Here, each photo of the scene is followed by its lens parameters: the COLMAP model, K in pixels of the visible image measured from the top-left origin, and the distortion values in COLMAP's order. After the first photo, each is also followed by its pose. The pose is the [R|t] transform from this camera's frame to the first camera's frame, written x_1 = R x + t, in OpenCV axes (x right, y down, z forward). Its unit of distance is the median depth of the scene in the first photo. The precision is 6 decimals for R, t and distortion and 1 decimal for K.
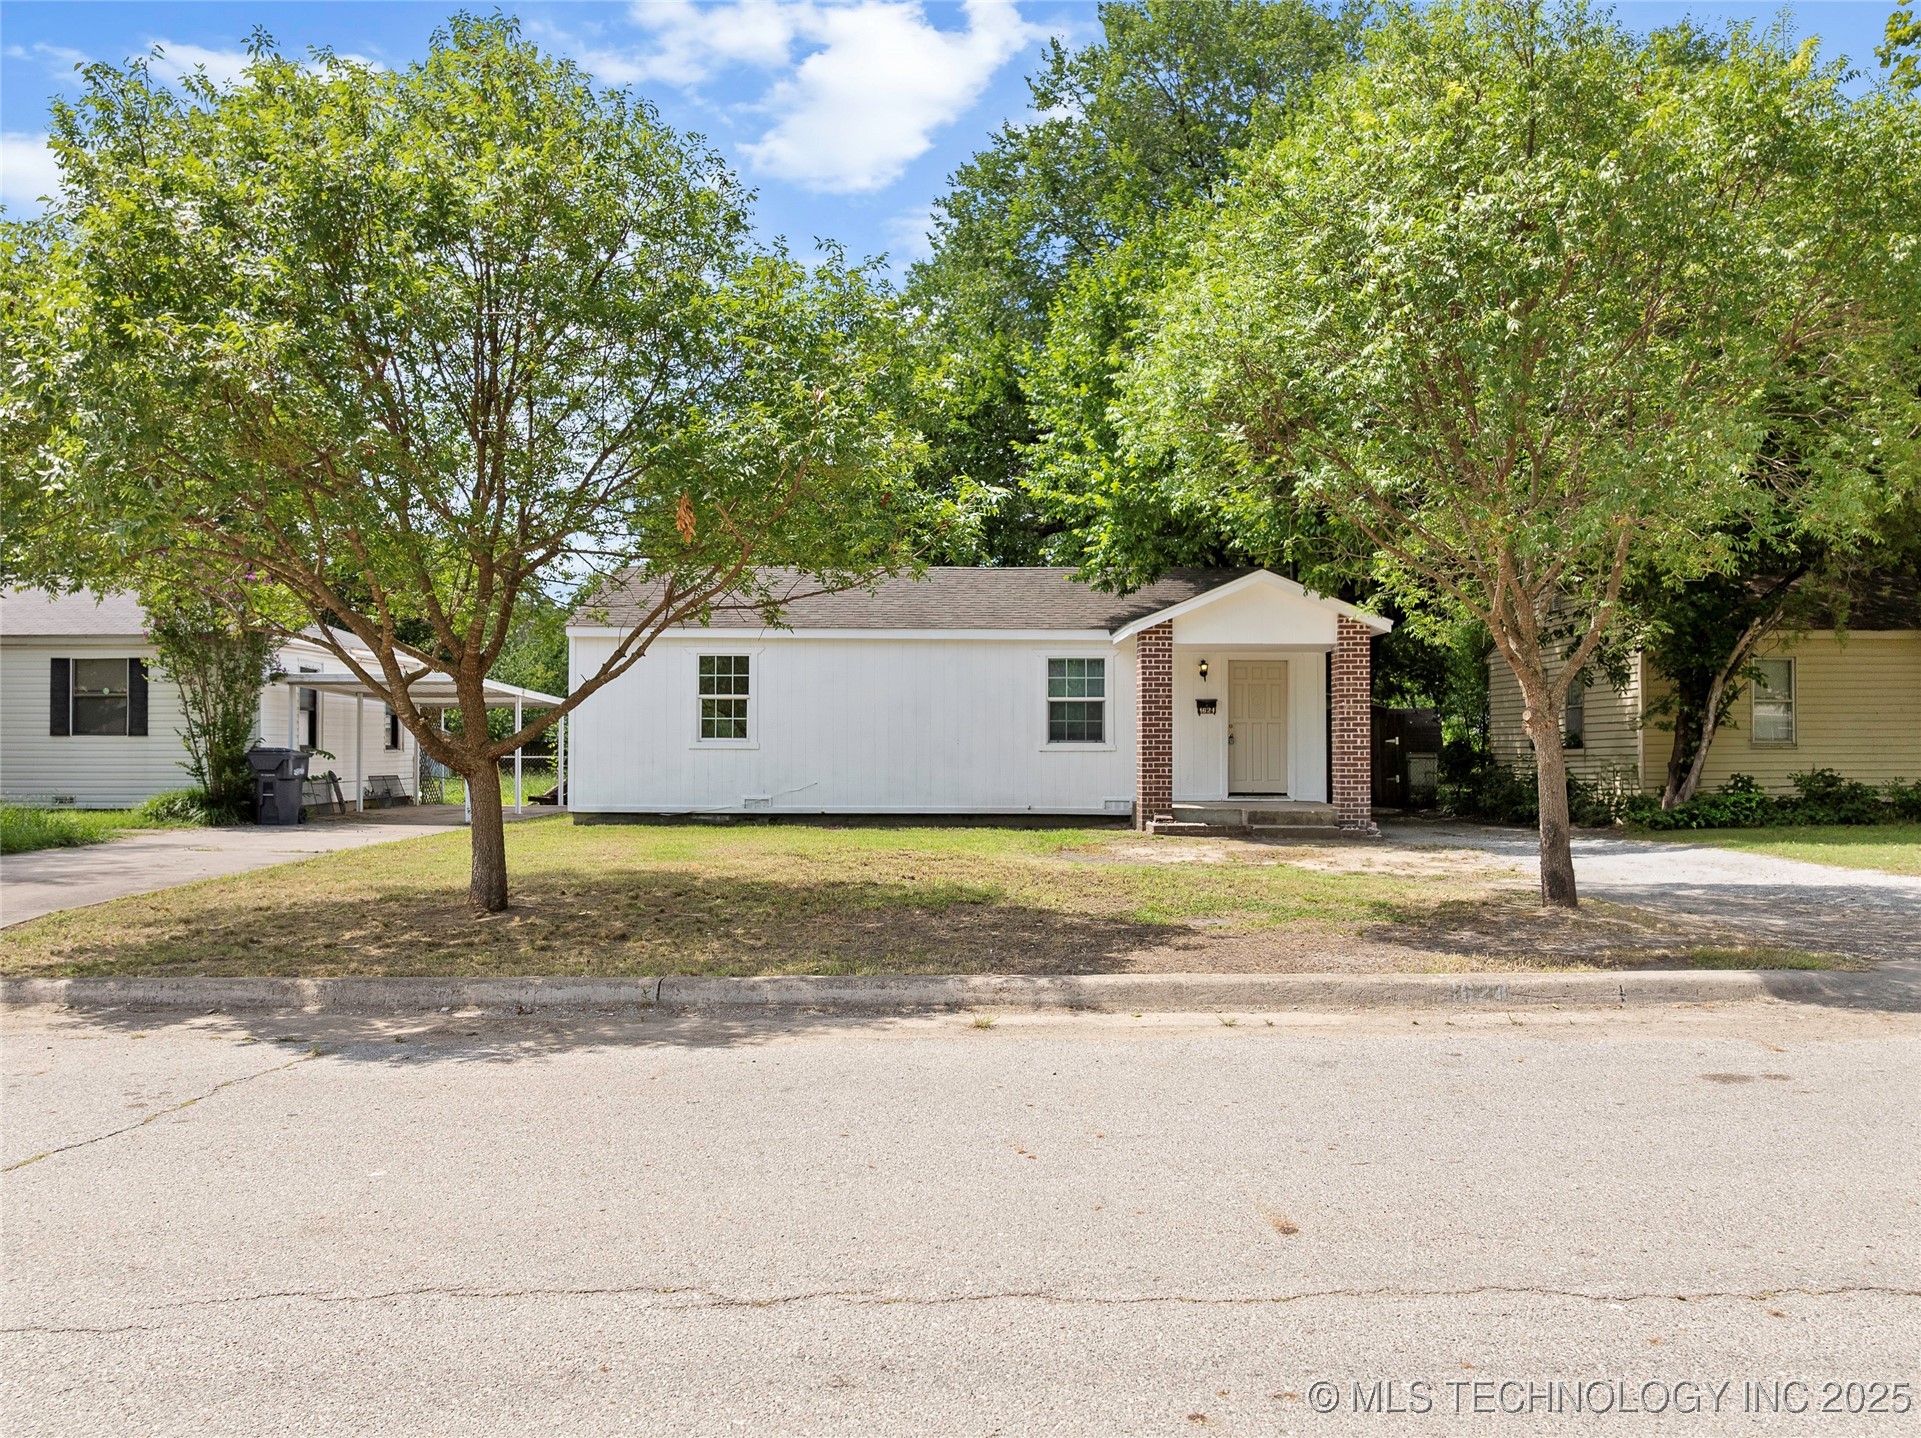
lens RADIAL K [[1323.1, 0, 960.5], [0, 1323.1, 719.0], [0, 0, 1]] dist [0.069312, 0.000497]
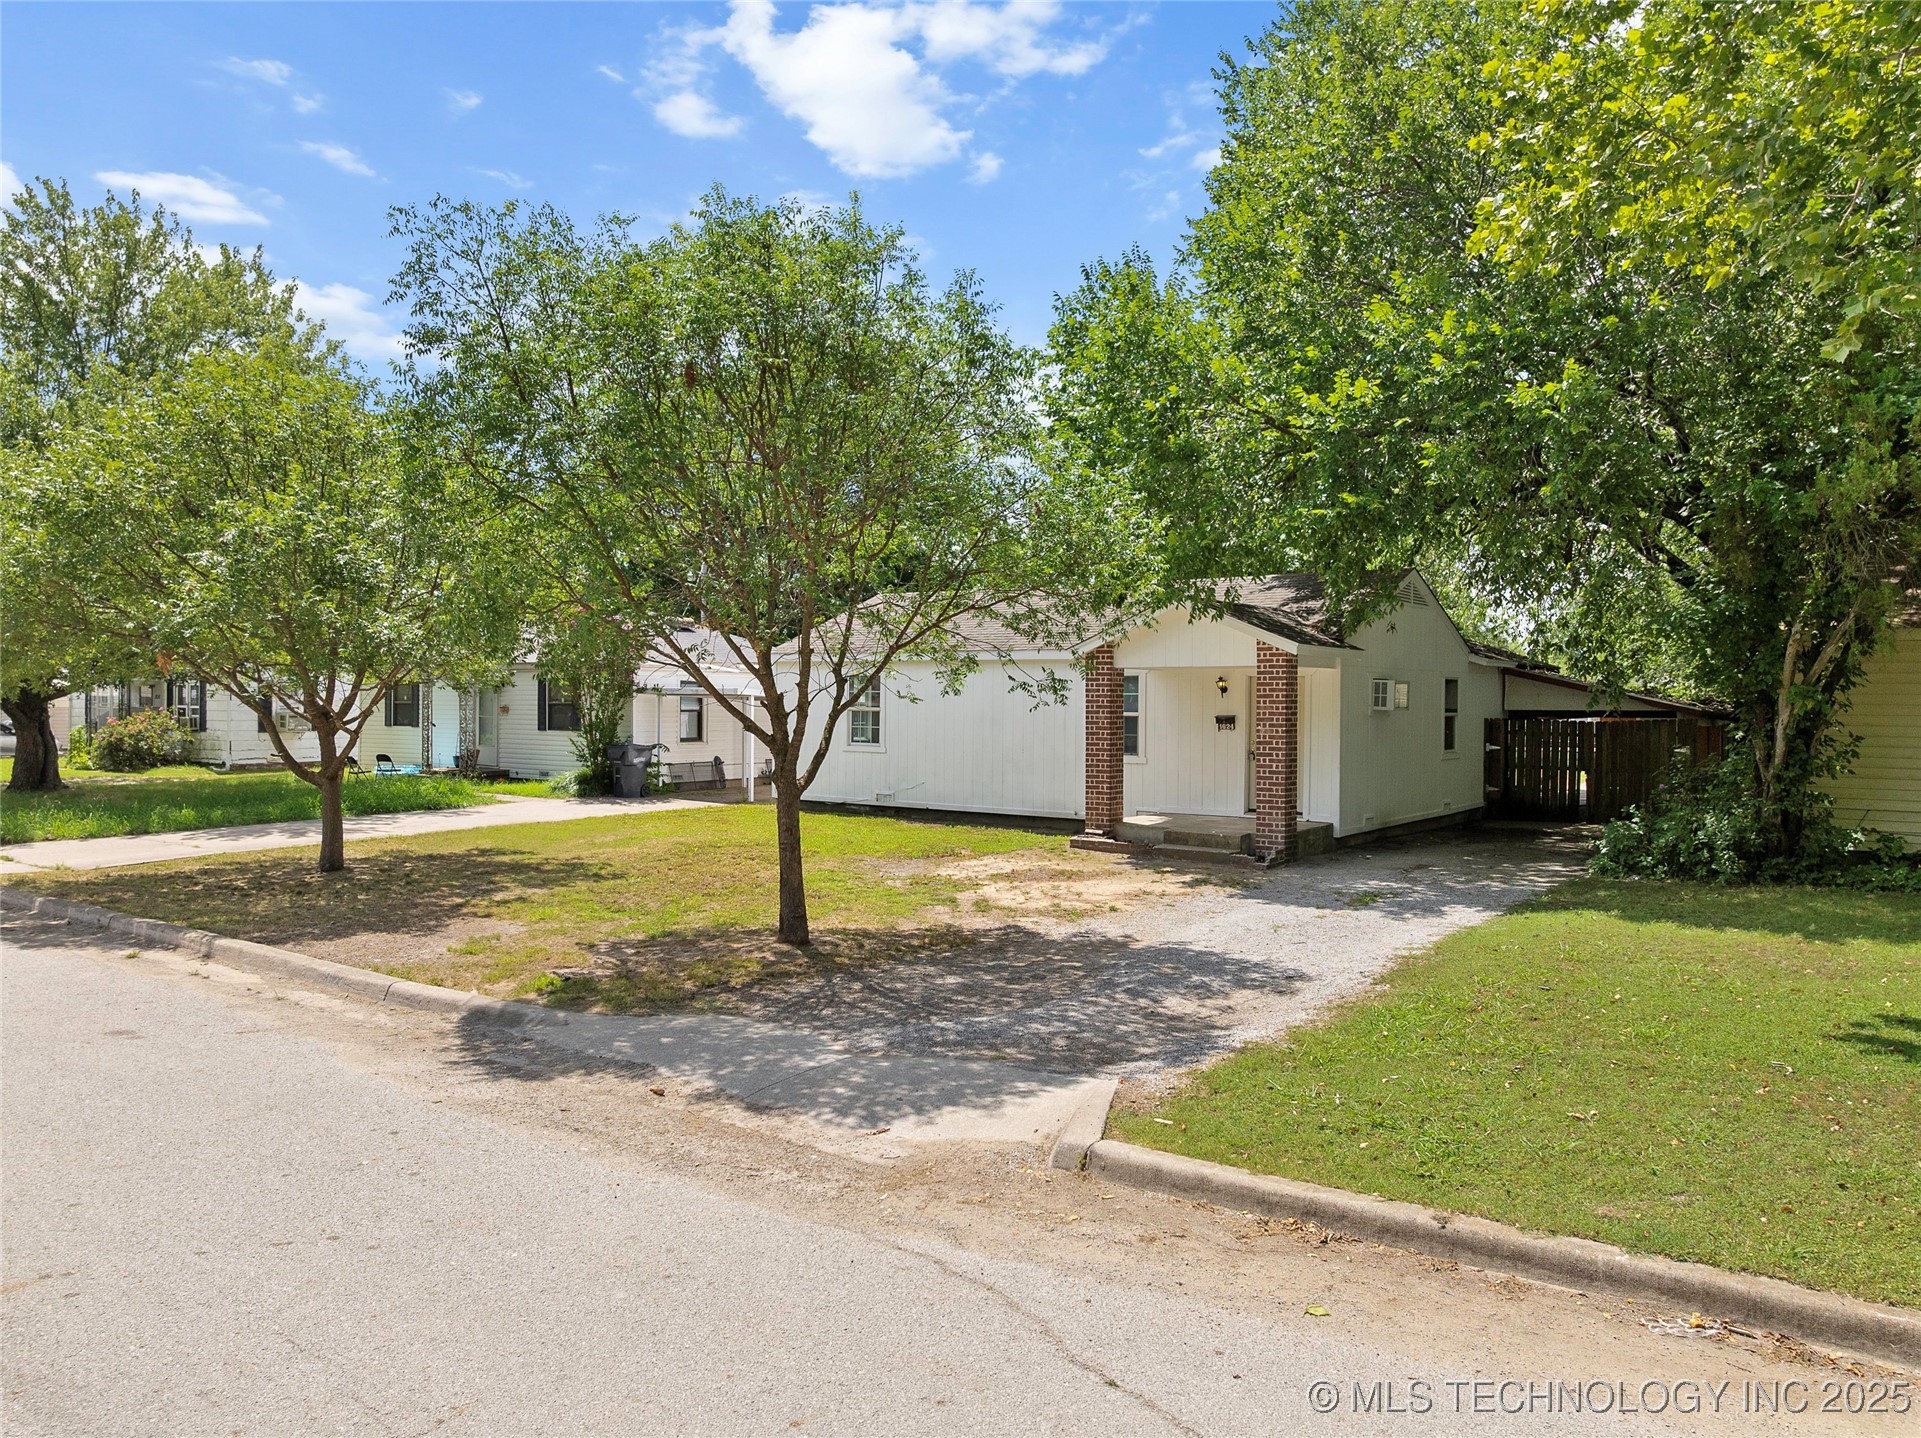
lens RADIAL K [[1323.1, 0, 960.5], [0, 1323.1, 719.0], [0, 0, 1]] dist [0.069312, 0.000497]
pose [[0.793045, 0.011845, -0.609048, 0.635417], [-0.011657, 0.999923, 0.004270, -0.013912], [0.609052, 0.003713, 0.793122, 0.086358]]
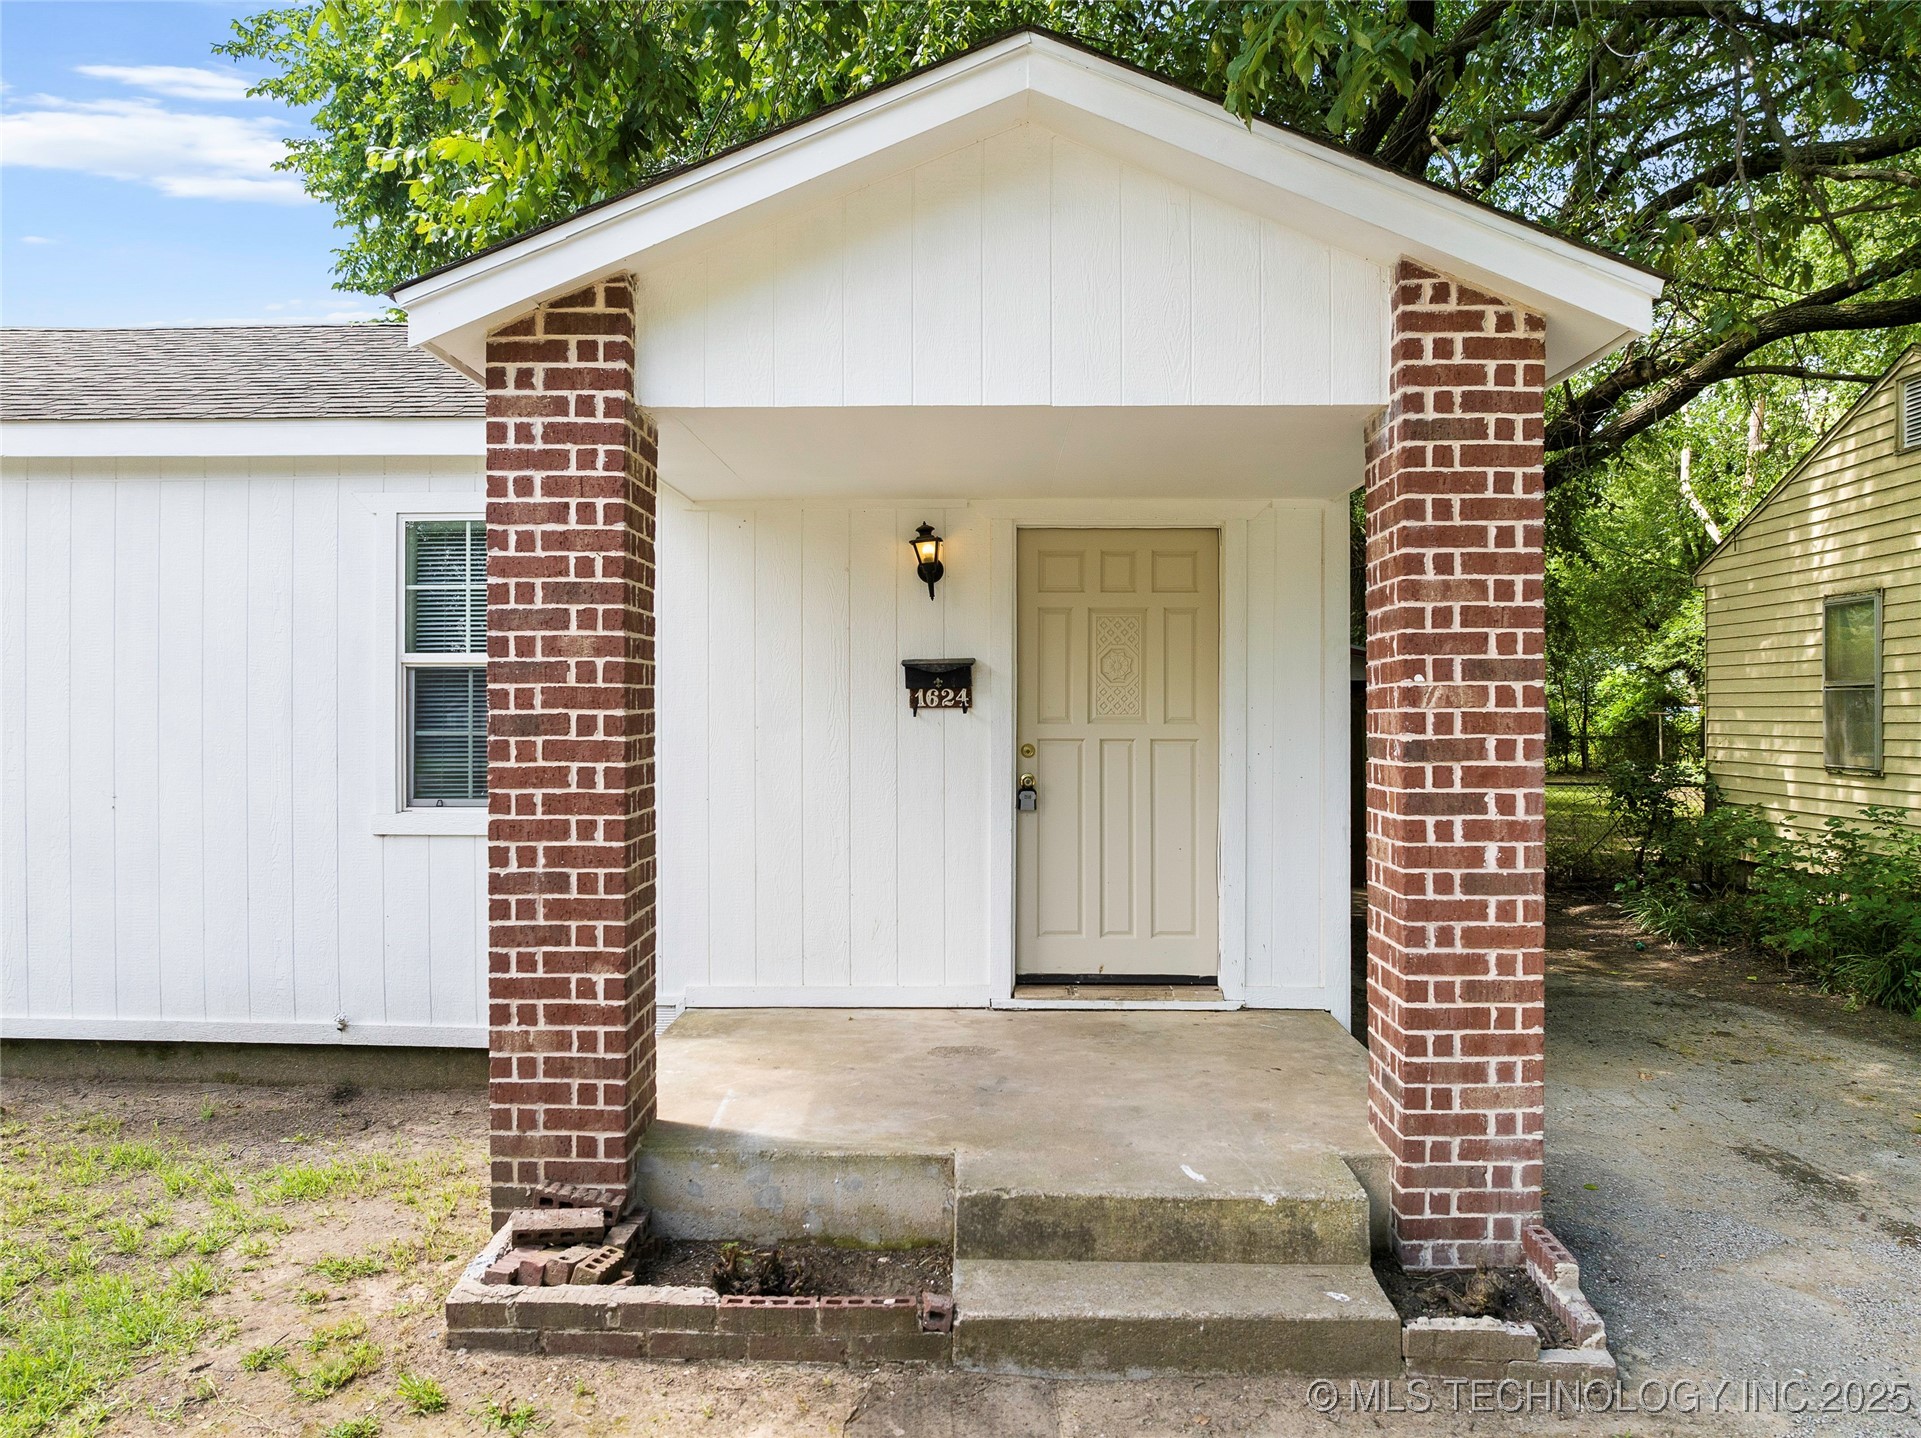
lens RADIAL K [[1323.1, 0, 960.5], [0, 1323.1, 719.0], [0, 0, 1]] dist [0.069312, 0.000497]
pose [[0.998710, 0.000174, -0.050777, 0.204945], [0.000657, 0.999866, 0.016358, -0.006511], [0.050773, -0.016370, 0.998576, 0.707301]]
